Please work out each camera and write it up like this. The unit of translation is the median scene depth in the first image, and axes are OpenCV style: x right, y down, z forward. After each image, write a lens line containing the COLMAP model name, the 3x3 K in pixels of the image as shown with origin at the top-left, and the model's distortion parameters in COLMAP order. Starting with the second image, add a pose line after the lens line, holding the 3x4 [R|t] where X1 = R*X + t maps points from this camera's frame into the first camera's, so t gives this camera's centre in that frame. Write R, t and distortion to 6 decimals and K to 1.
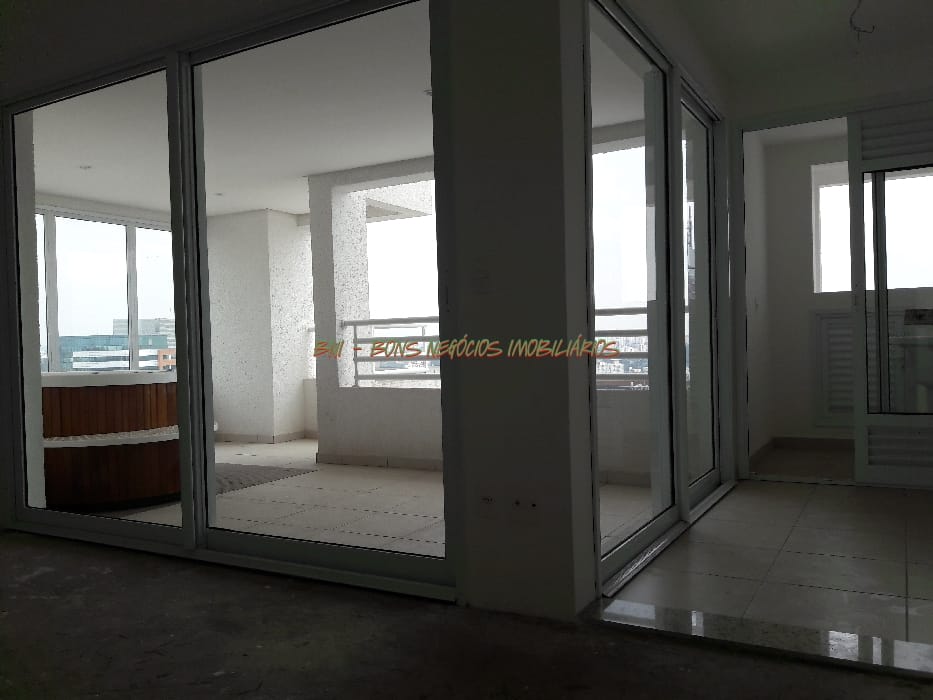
lens RADIAL K [[784.4, 0, 465.5], [0, 784.4, 352.8], [0, 0, 1]] dist [0.062693, -0.107995]
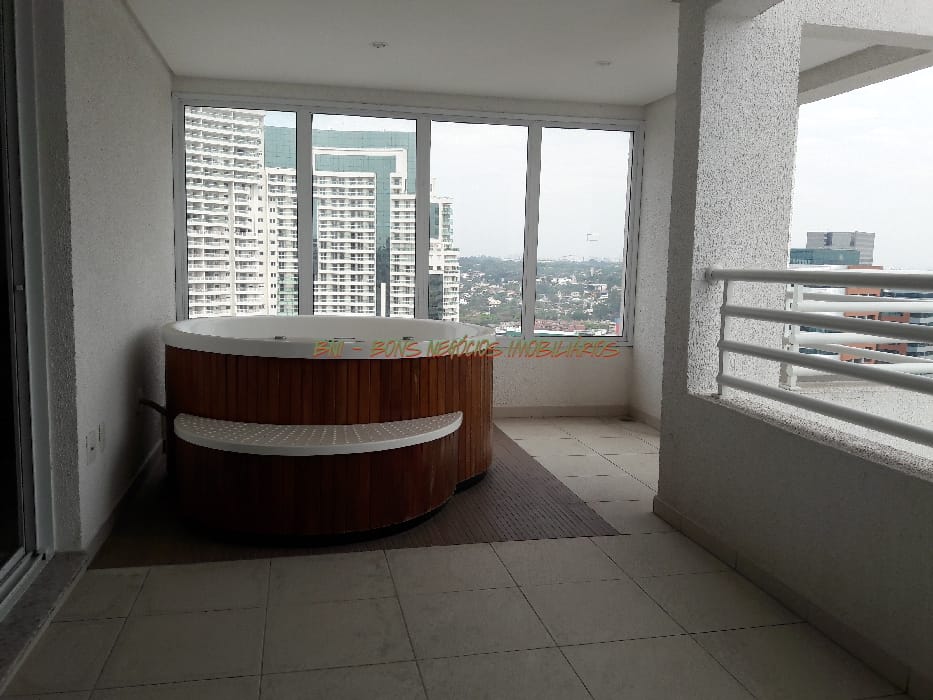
lens RADIAL K [[784.4, 0, 465.9], [0, 784.4, 351.2], [0, 0, 1]] dist [0.062693, -0.107995]
pose [[0.676398, 0.121086, -0.726515, 0.141411], [-0.043391, 0.991232, 0.124808, -0.051193], [0.735257, -0.052896, 0.675721, 0.573199]]
